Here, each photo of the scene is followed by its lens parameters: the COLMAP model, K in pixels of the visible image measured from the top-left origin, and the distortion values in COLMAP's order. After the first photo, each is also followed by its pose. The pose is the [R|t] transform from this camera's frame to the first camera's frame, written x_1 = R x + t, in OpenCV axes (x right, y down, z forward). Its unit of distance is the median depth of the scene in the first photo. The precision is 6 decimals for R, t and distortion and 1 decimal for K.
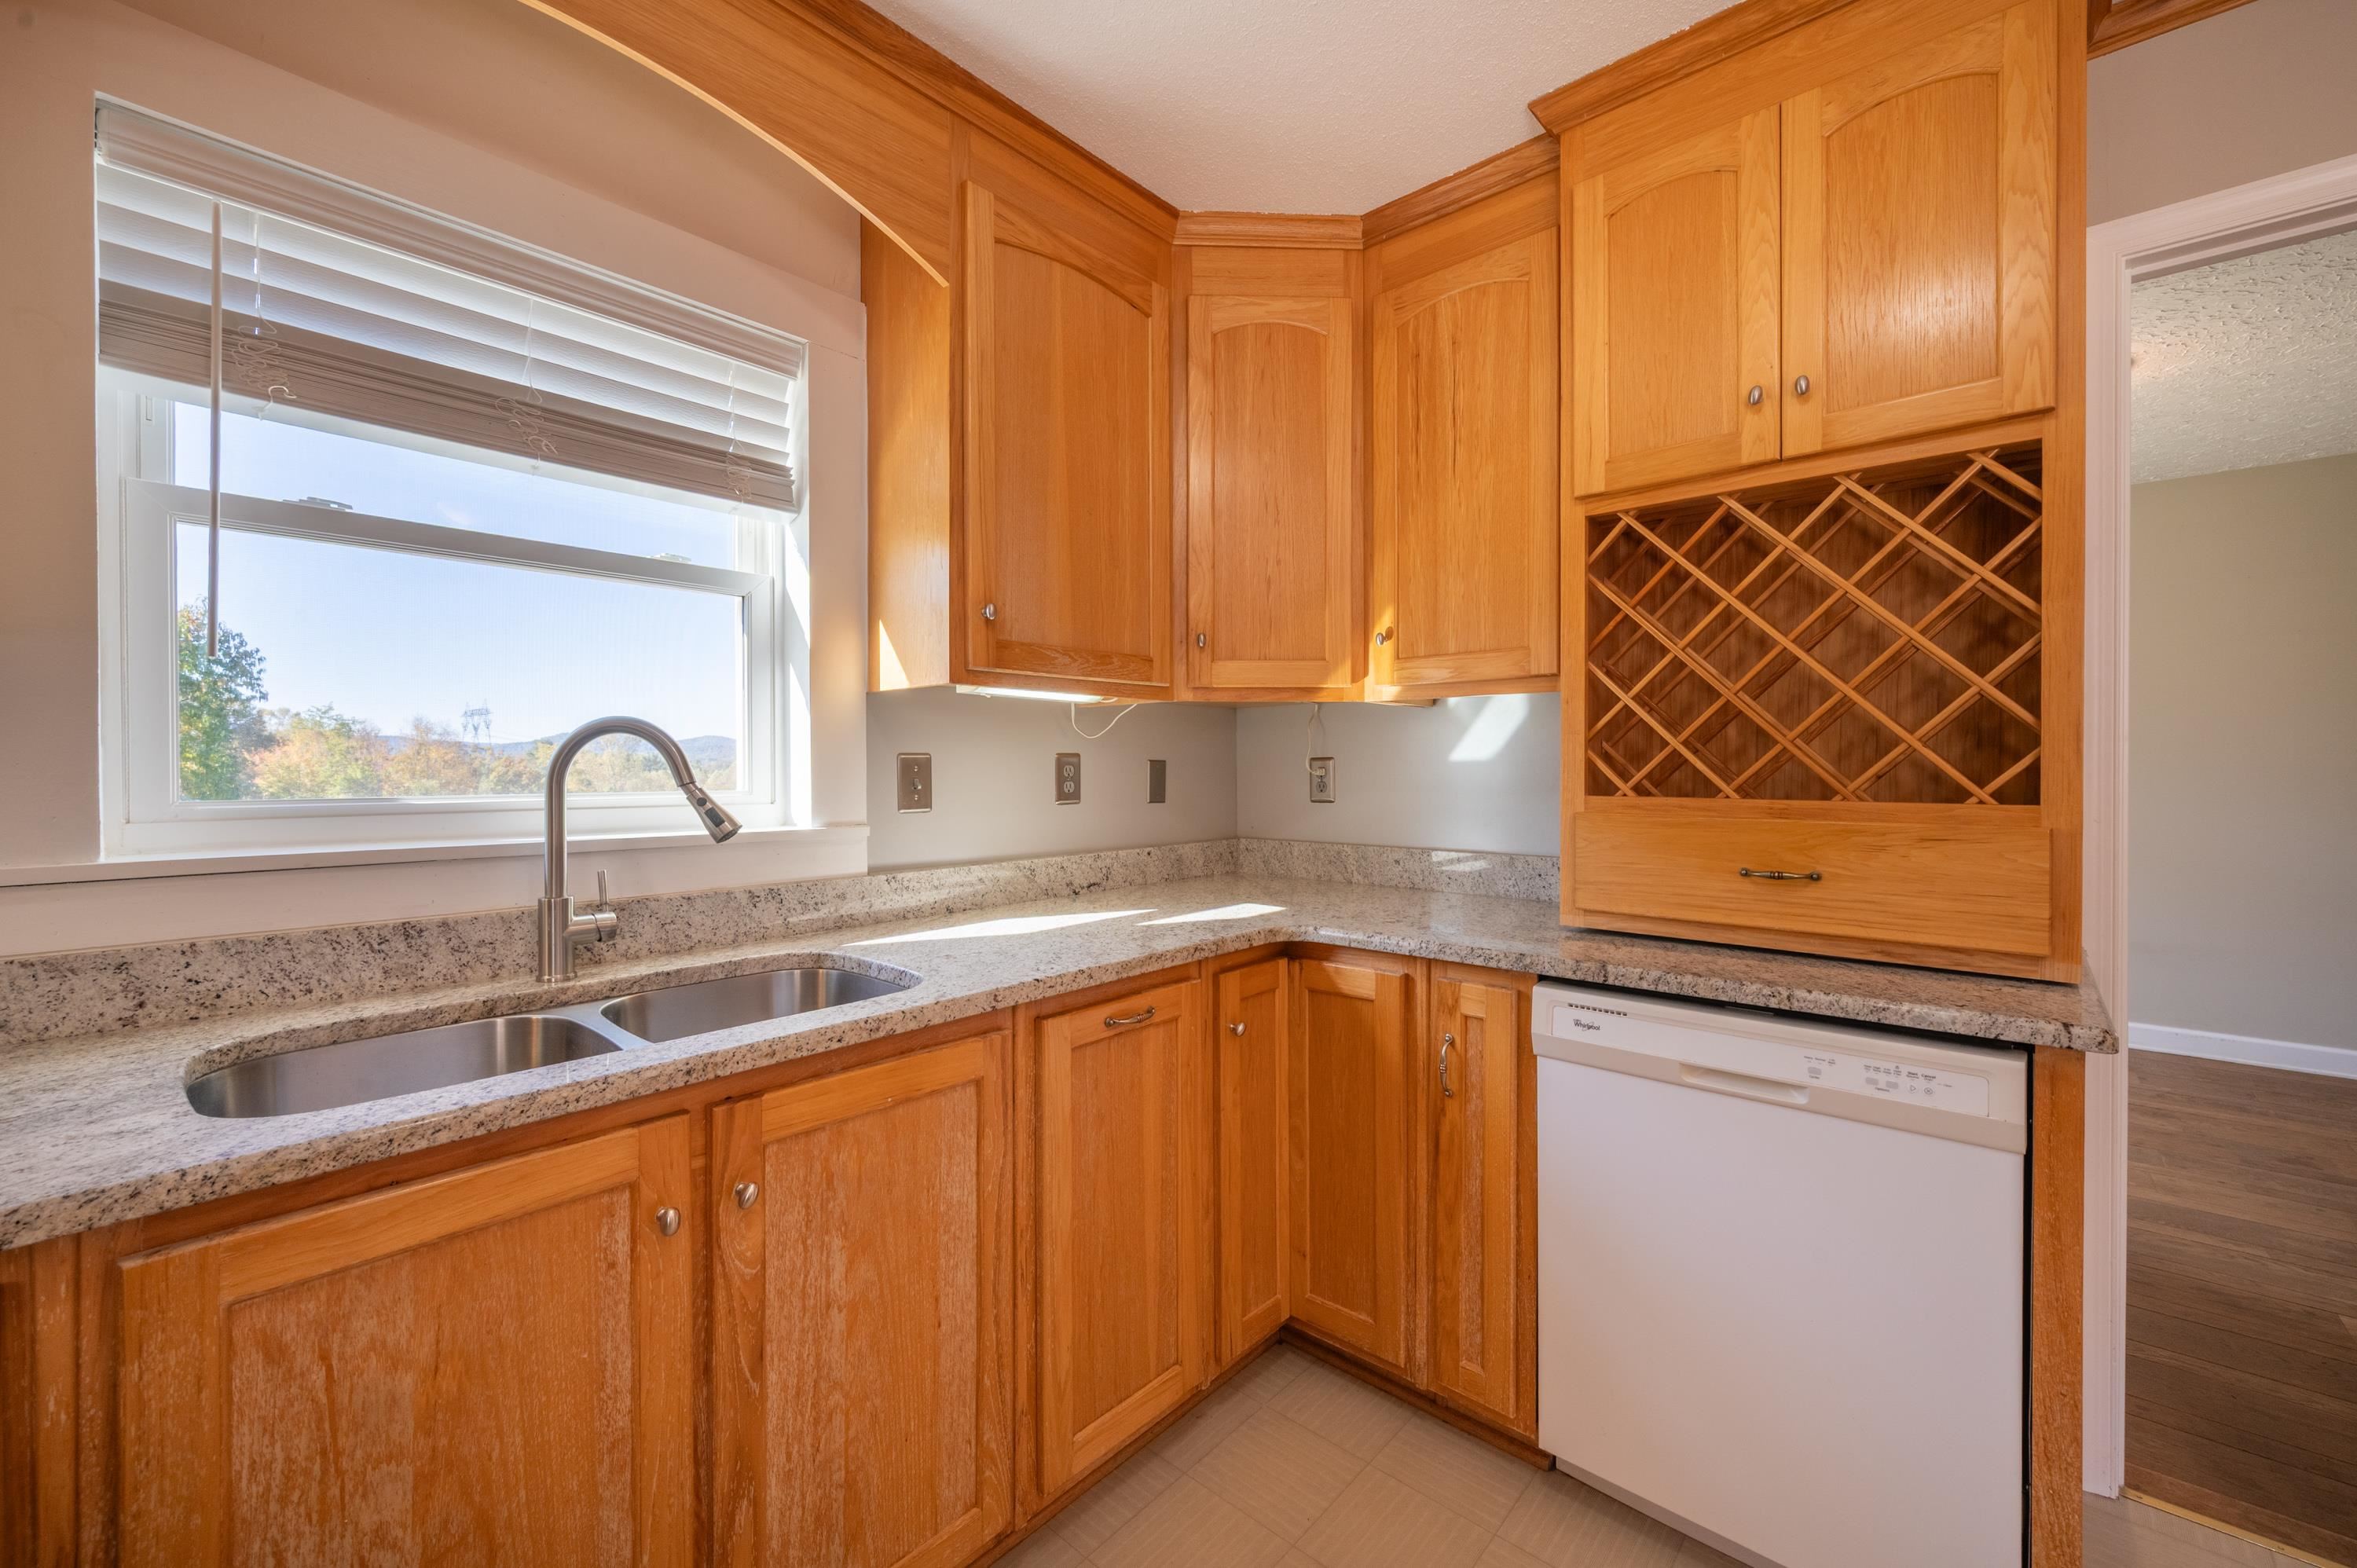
lens RADIAL K [[927.9, 0, 1178.2], [0, 927.9, 772.7], [0, 0, 1]] dist [-0.000310, -0.000099]
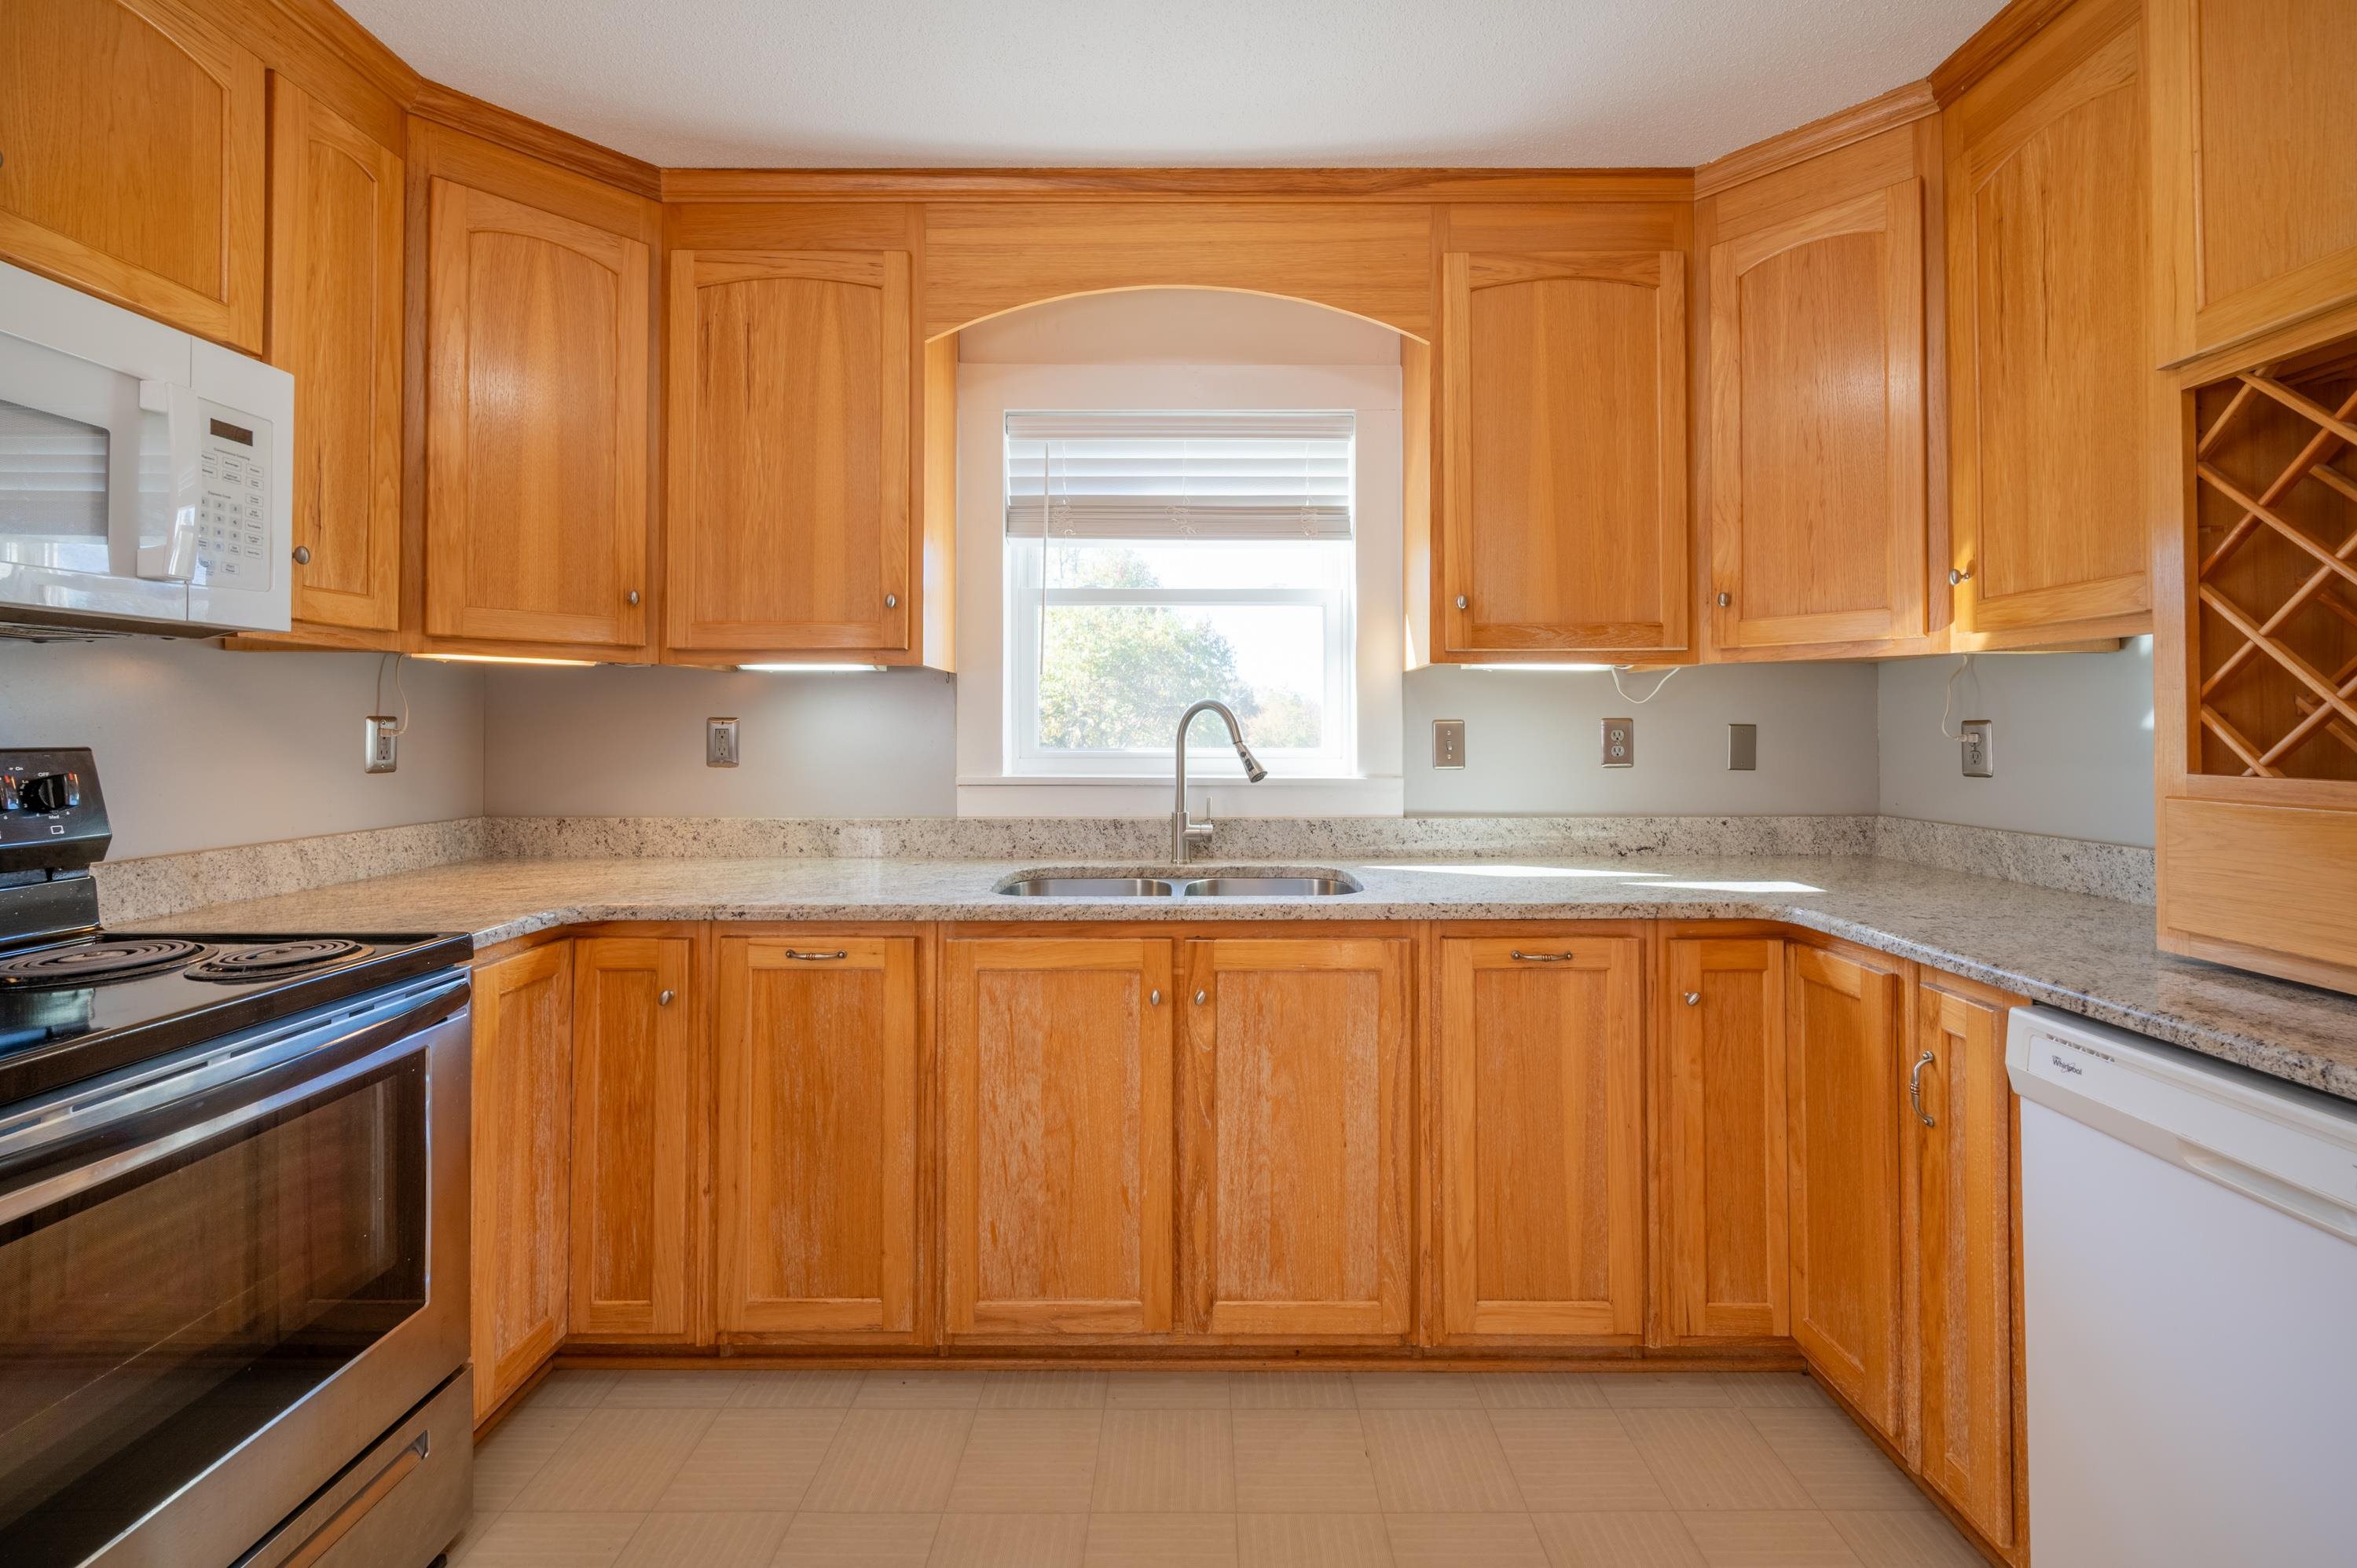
lens RADIAL K [[946.7, 0, 1200.5], [0, 946.7, 718.4], [0, 0, 1]] dist [0.000325, -0.000331]
pose [[0.670410, -0.007379, -0.741954, 0.478944], [-0.006086, 0.999862, -0.015443, -0.002484], [0.741966, 0.014869, 0.670272, -0.067850]]
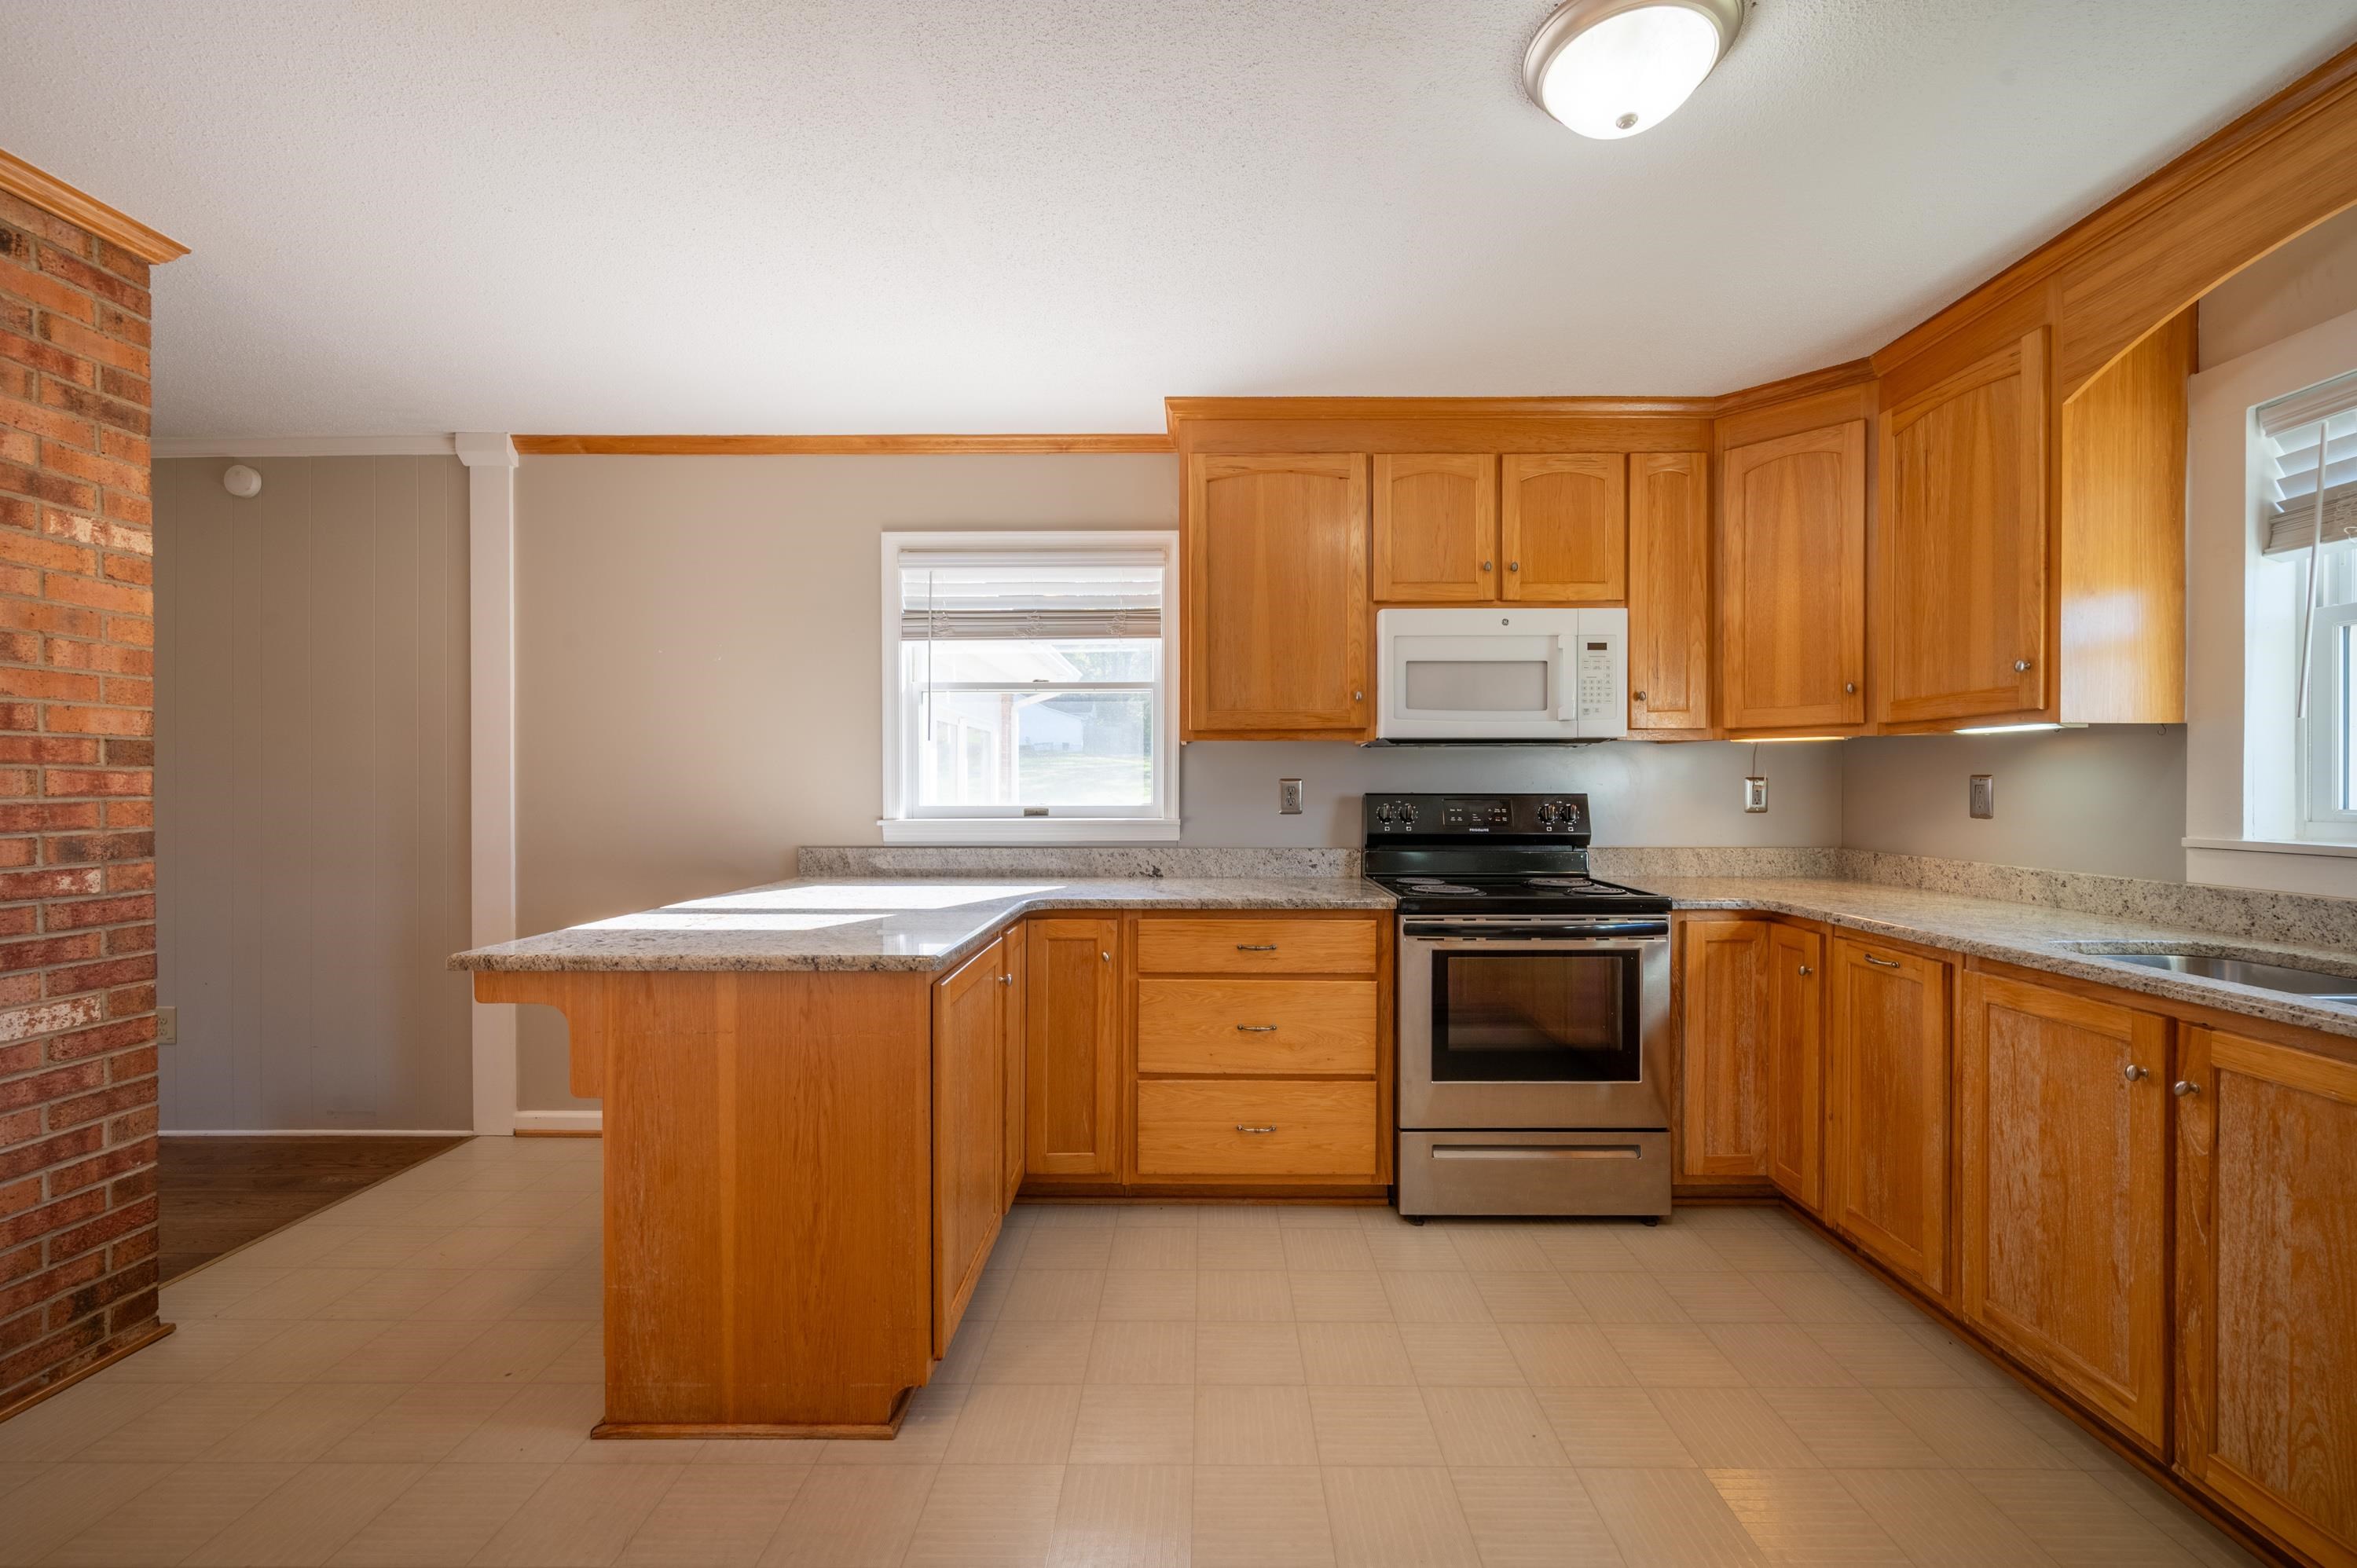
lens RADIAL K [[950.6, 0, 1199.2], [0, 950.6, 791.0], [0, 0, 1]] dist [-0.000450, -0.000246]
pose [[-0.746066, 0.004939, -0.665853, 1.031497], [-0.003808, 0.999924, 0.011684, -0.007913], [0.665861, 0.011253, -0.745991, 0.680780]]
